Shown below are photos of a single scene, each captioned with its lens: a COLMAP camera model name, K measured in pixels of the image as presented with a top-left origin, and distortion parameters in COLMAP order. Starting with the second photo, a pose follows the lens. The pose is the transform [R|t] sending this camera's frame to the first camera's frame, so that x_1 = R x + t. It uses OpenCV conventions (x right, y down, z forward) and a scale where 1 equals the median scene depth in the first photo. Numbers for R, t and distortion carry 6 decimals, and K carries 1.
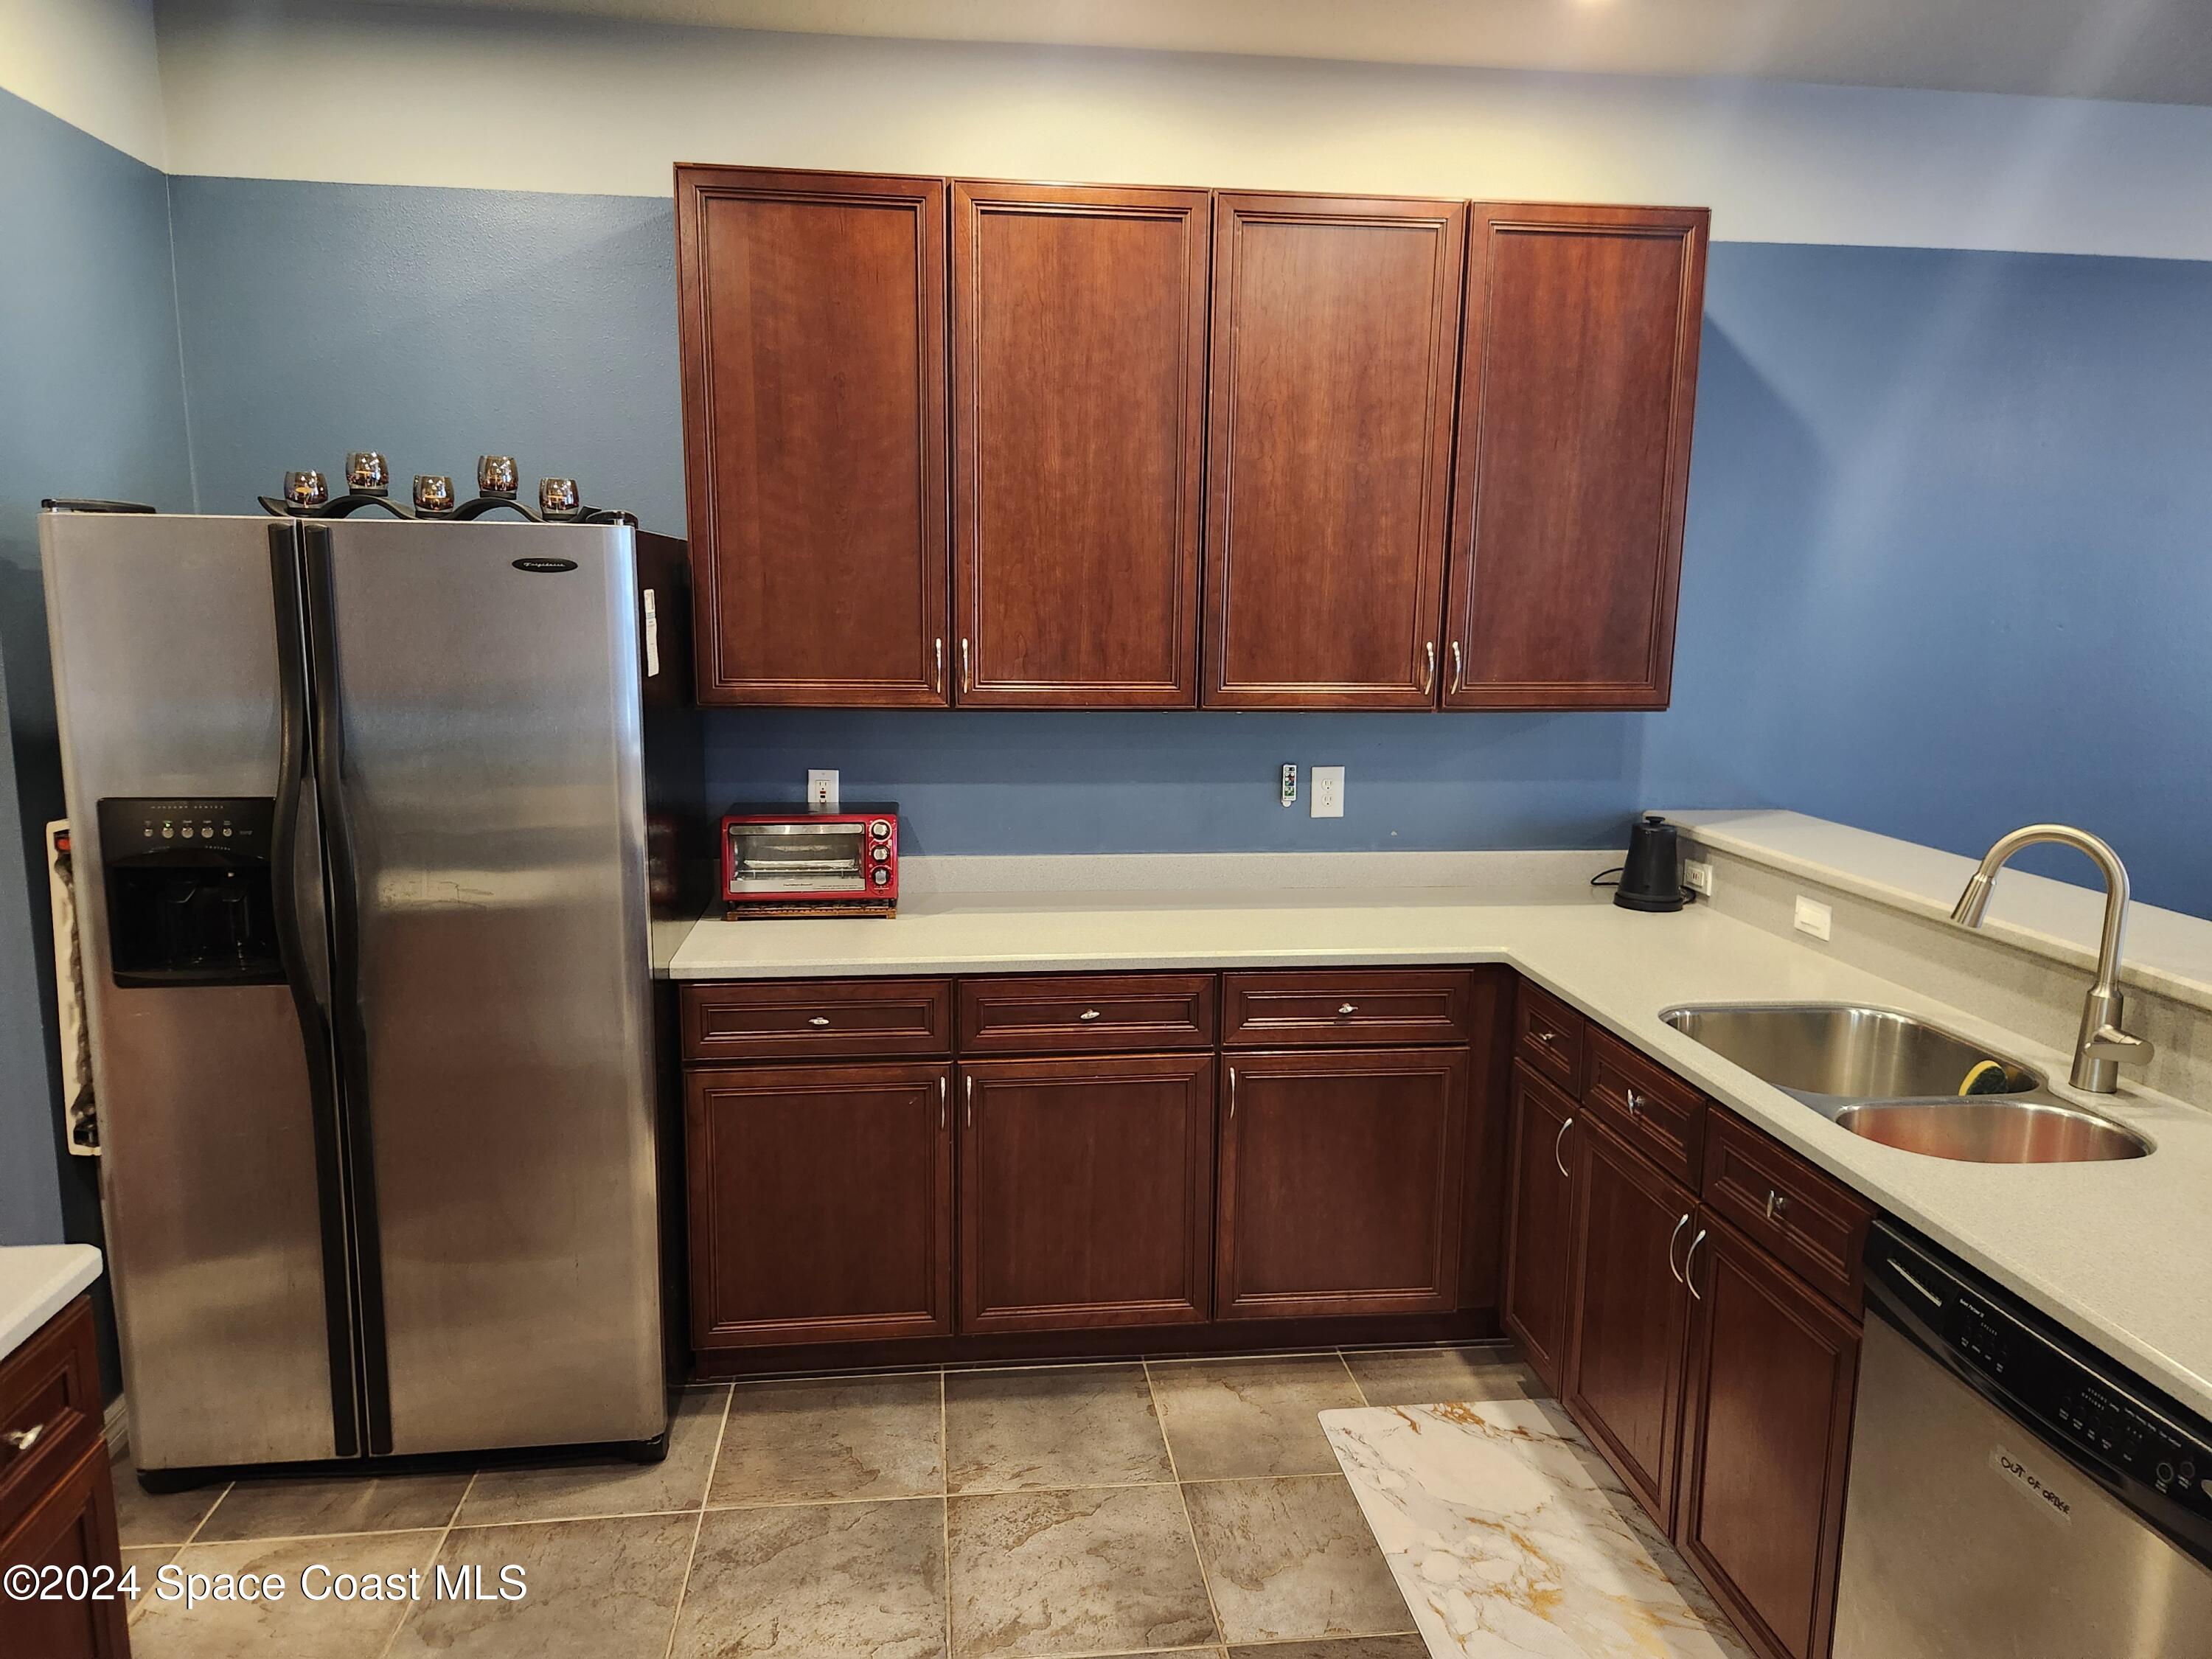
lens RADIAL K [[1478.2, 0, 1093.9], [0, 1478.2, 836.4], [0, 0, 1]] dist [0.069055, -0.062851]
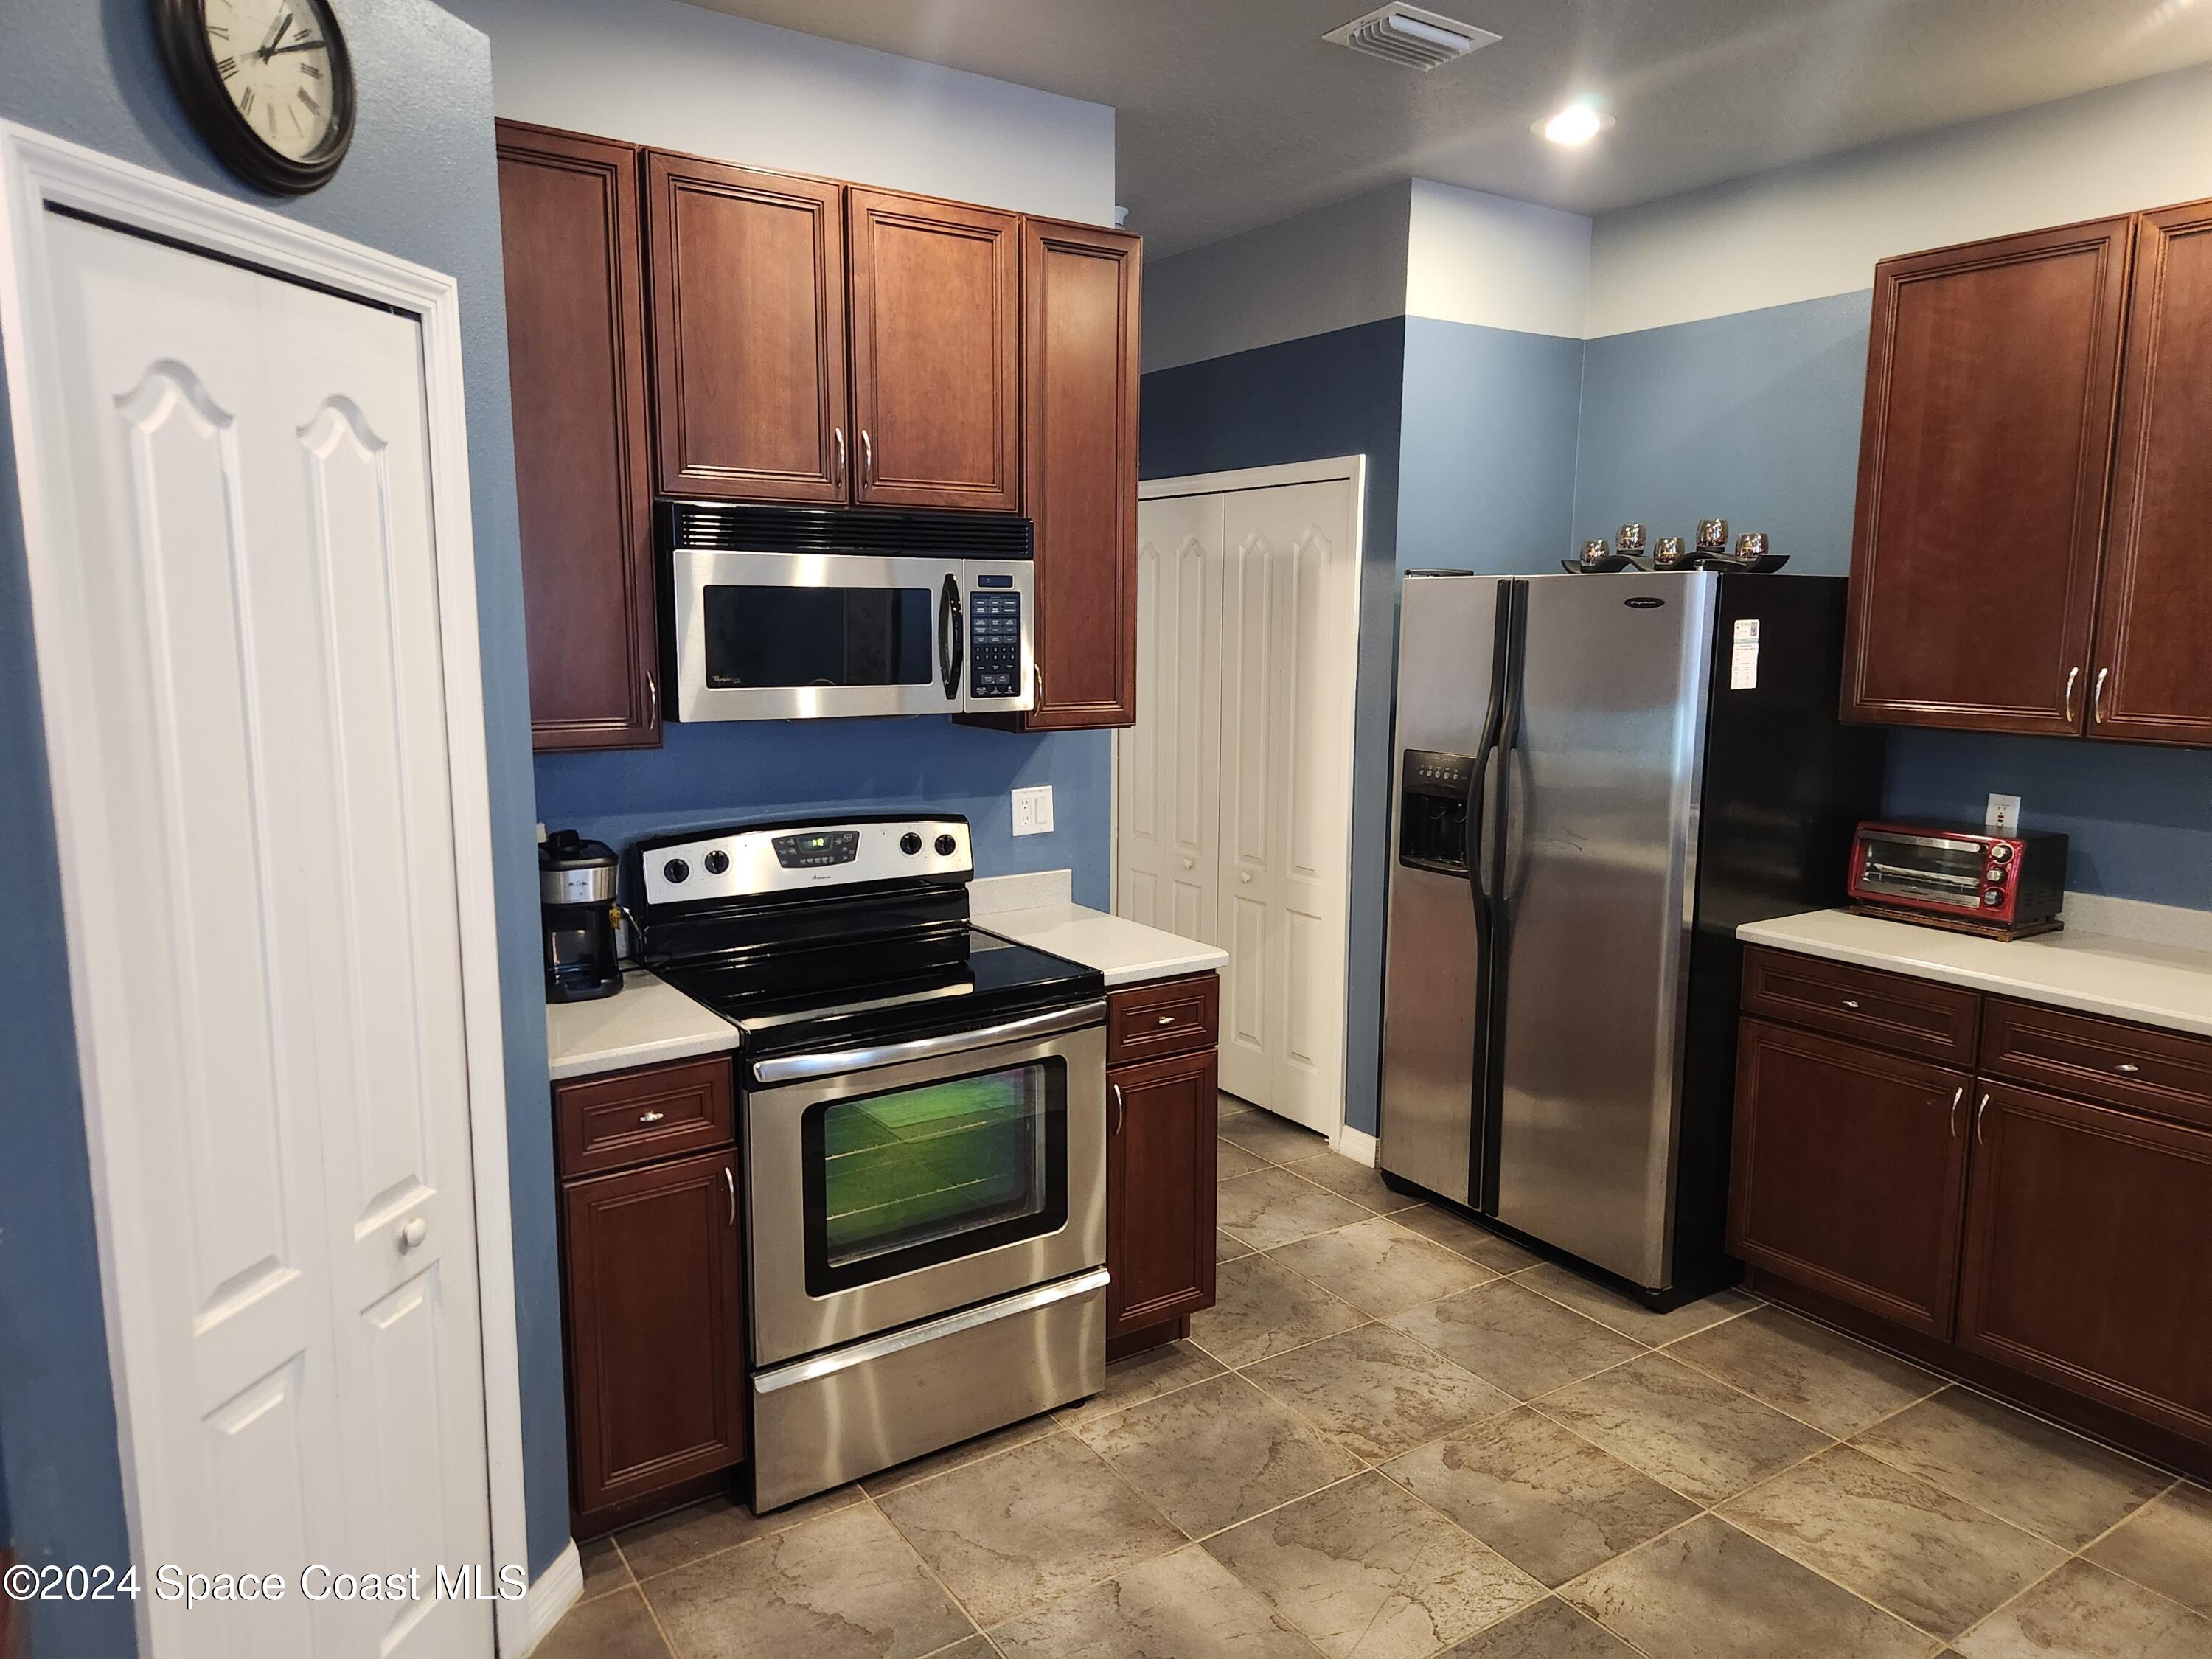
lens RADIAL K [[1478.2, 0, 1103.8], [0, 1478.2, 821.4], [0, 0, 1]] dist [0.069055, -0.062851]
pose [[0.455051, 0.117565, -0.882670, 0.533747], [-0.150607, 0.987127, 0.053834, 0.013084], [0.877637, 0.108439, 0.466899, -0.036271]]
